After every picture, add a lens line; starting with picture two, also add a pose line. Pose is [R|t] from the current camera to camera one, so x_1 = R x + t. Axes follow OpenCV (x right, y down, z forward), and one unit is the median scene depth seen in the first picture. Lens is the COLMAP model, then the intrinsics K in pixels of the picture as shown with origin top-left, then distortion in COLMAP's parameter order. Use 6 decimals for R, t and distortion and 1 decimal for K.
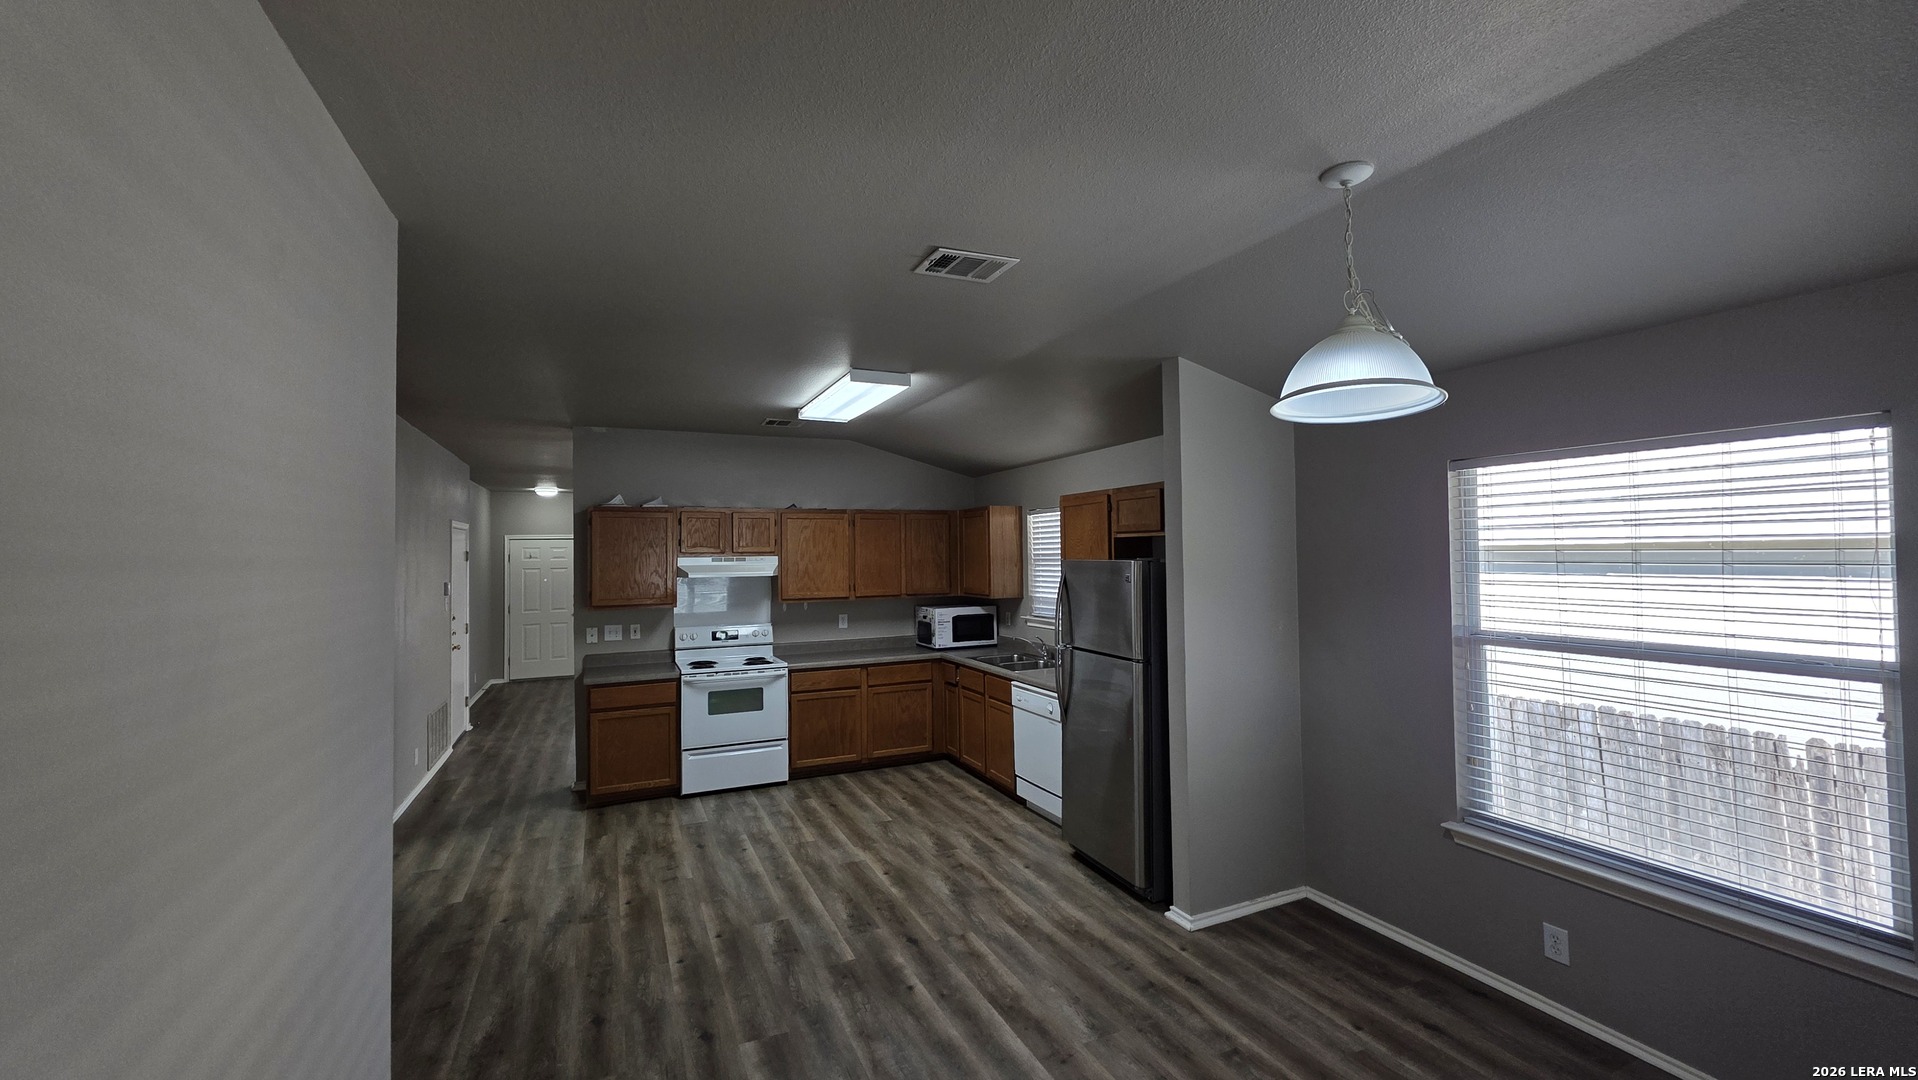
lens RADIAL K [[763.1, 0, 957.0], [0, 763.1, 534.3], [0, 0, 1]] dist [0.001570, 0.000011]
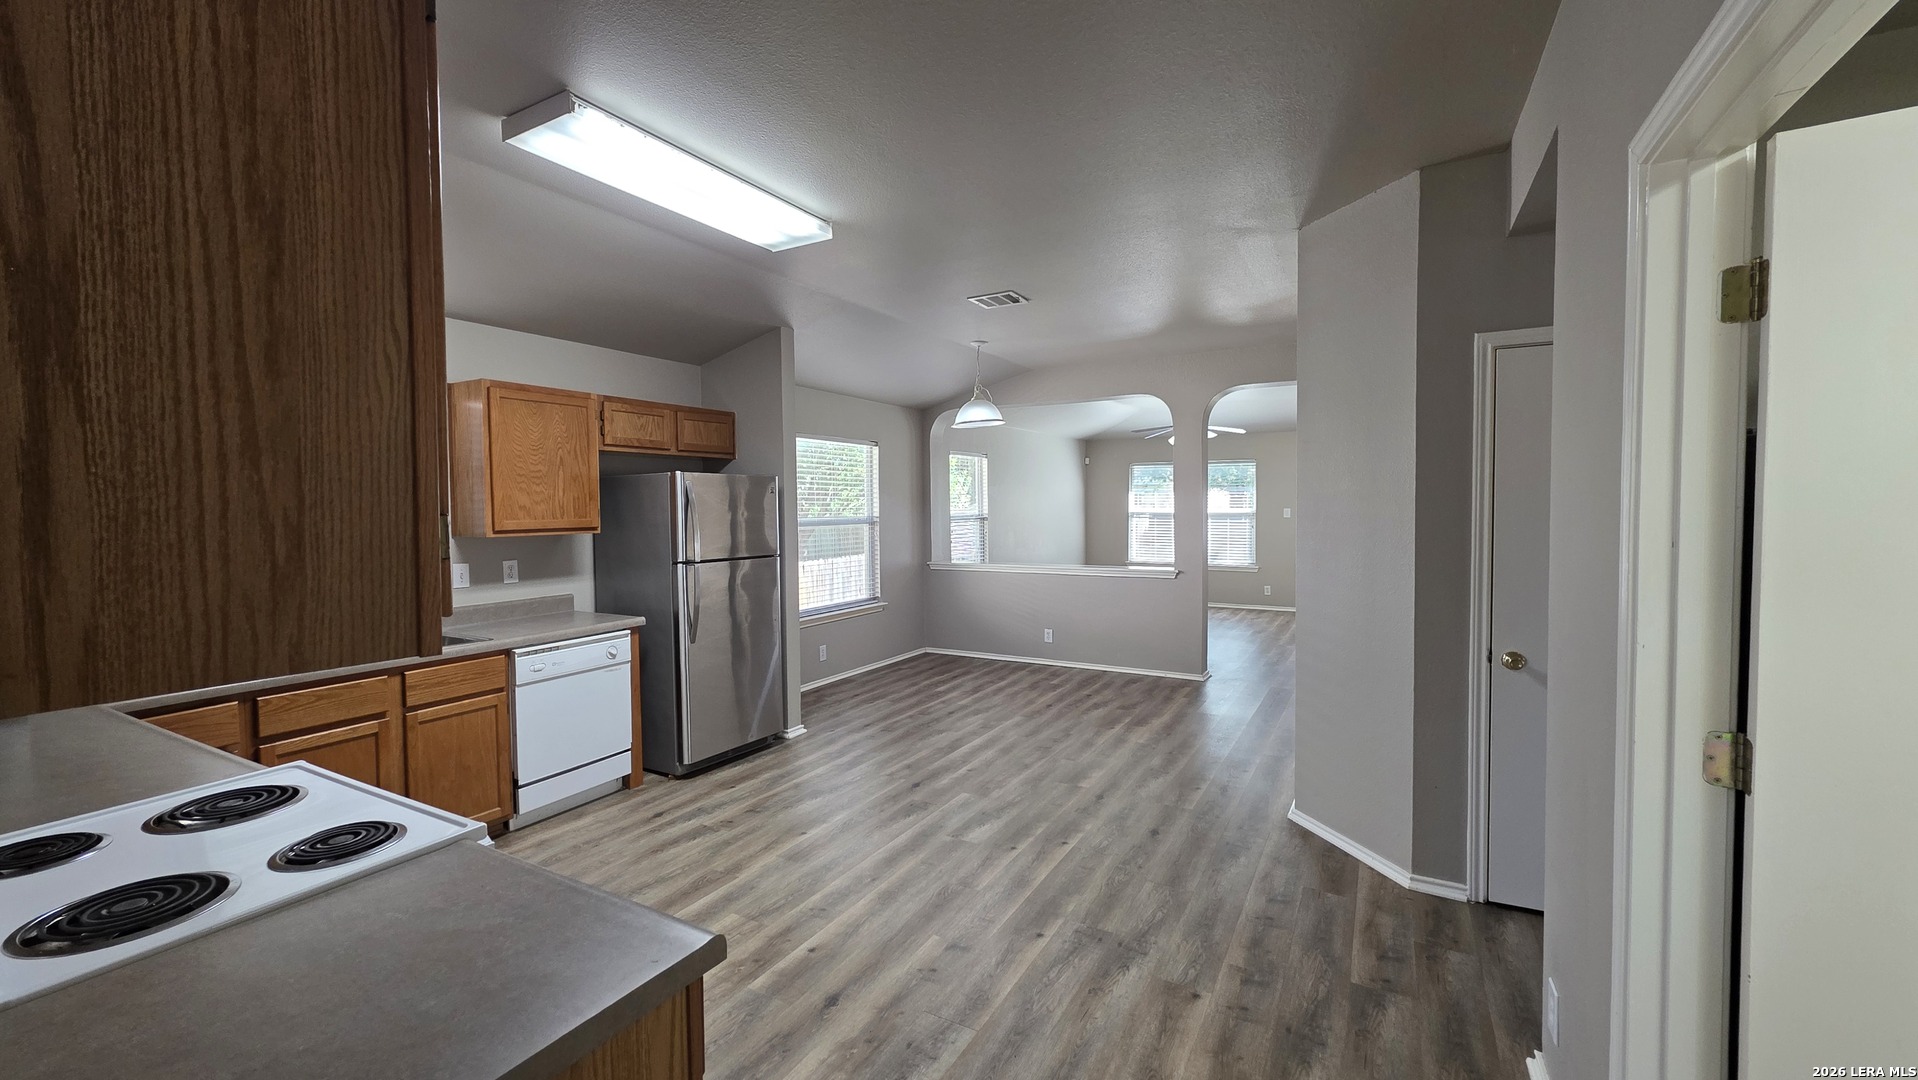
lens RADIAL K [[763.1, 0, 957.0], [0, 763.1, 534.3], [0, 0, 1]] dist [0.001570, 0.000011]
pose [[-0.585041, -0.012066, 0.810914, -0.843021], [-0.003359, 0.999917, 0.012454, 0.099006], [-0.810997, 0.004562, -0.585032, 1.308585]]
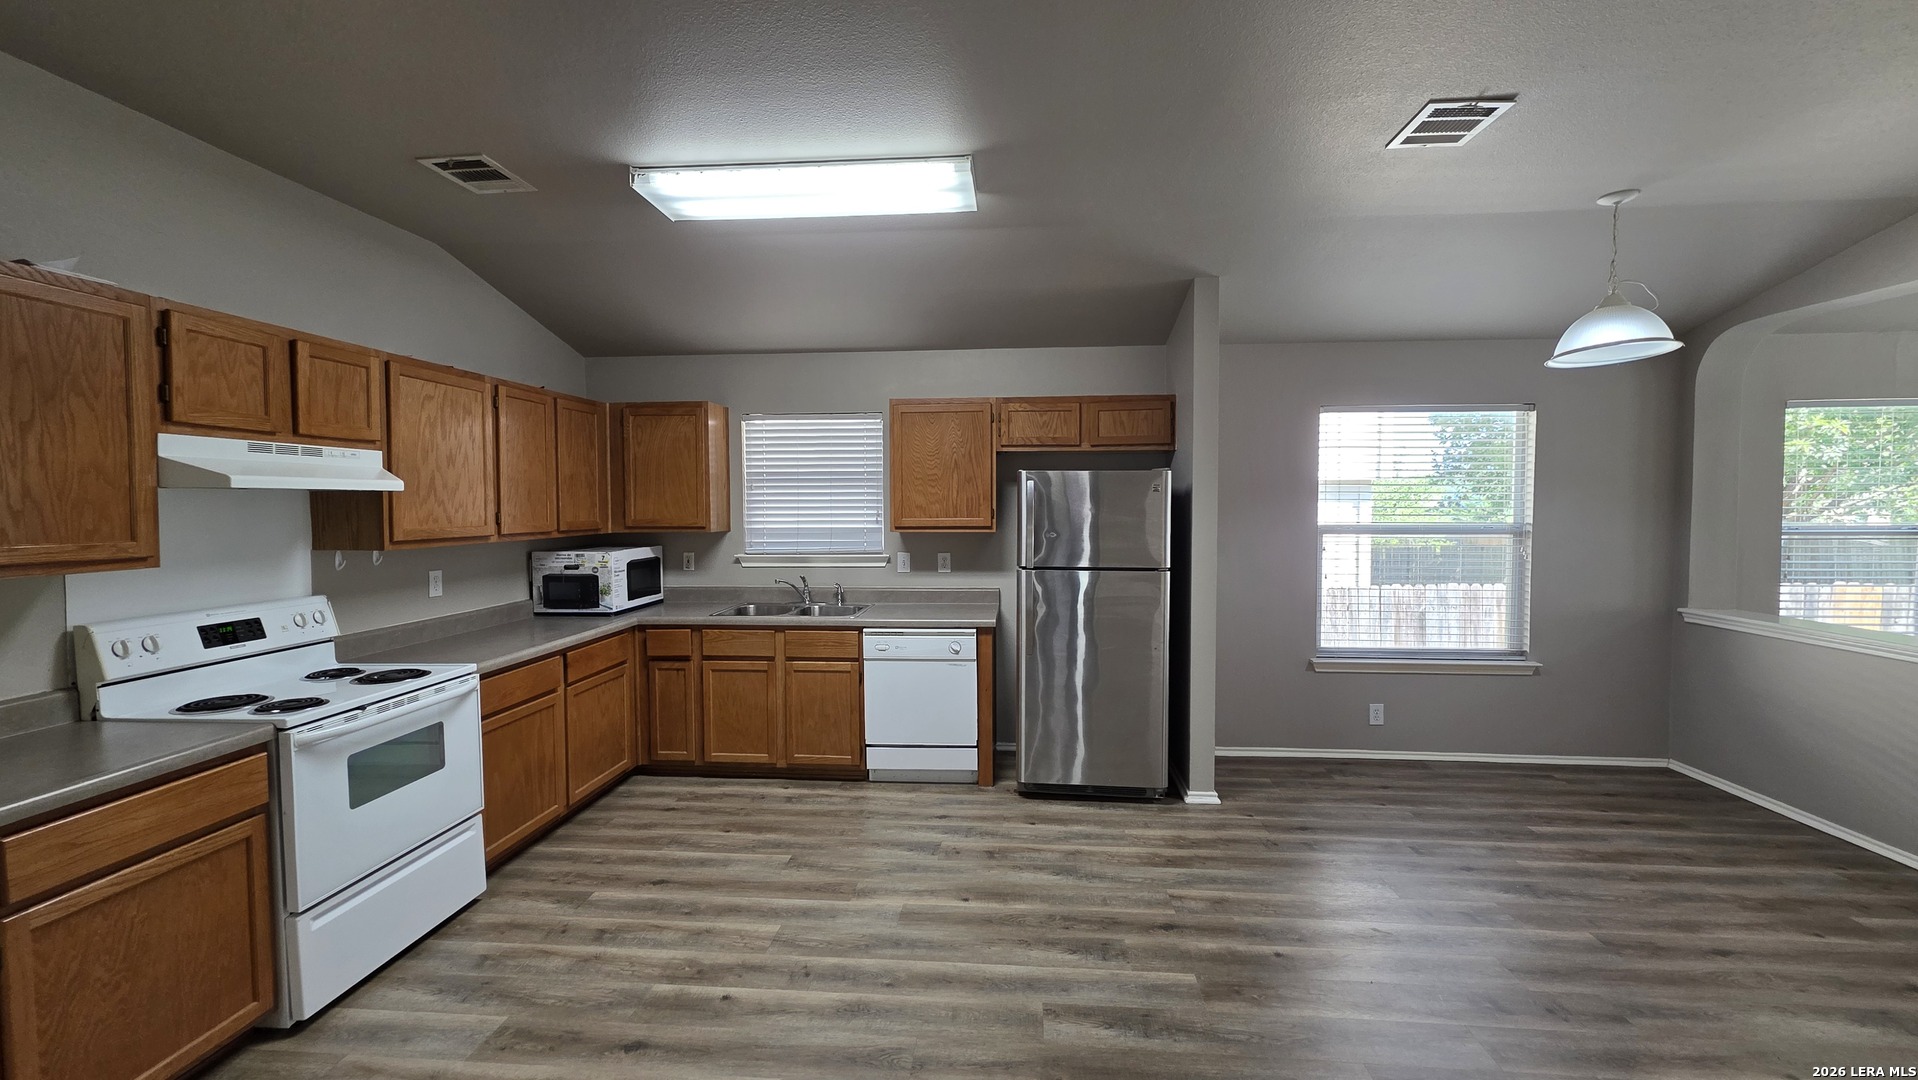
lens RADIAL K [[765.6, 0, 959.5], [0, 765.6, 536.0], [0, 0, 1]] dist [0.001501, 0.000061]
pose [[0.489979, -0.025956, 0.871348, -0.682746], [-0.026551, 0.998649, 0.044679, 0.072422], [-0.871330, -0.045027, 0.488628, 0.649006]]
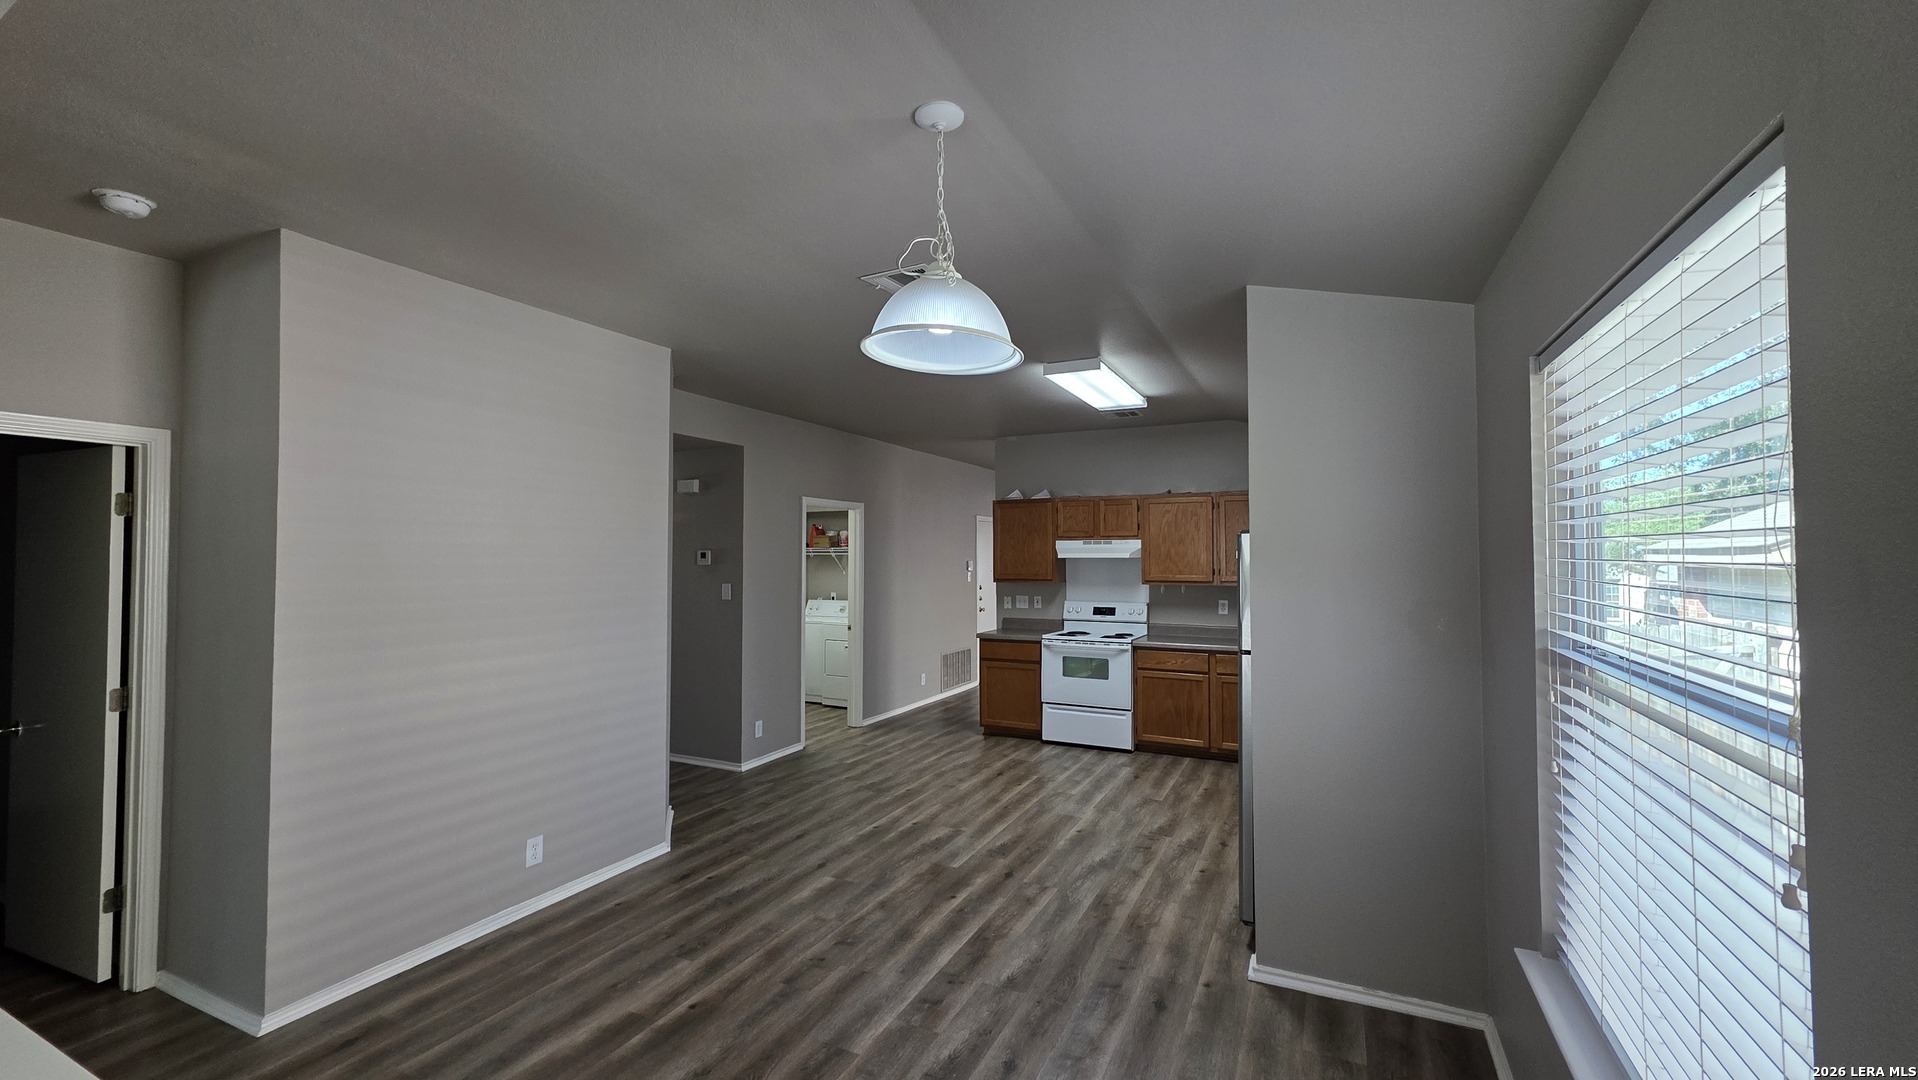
lens RADIAL K [[763.1, 0, 957.0], [0, 763.1, 534.3], [0, 0, 1]] dist [0.001570, 0.000011]
pose [[0.632558, -0.009203, -0.774458, 0.607666], [0.013272, 0.999911, -0.001041, 0.027102], [0.774399, -0.009620, 0.632624, 0.190394]]
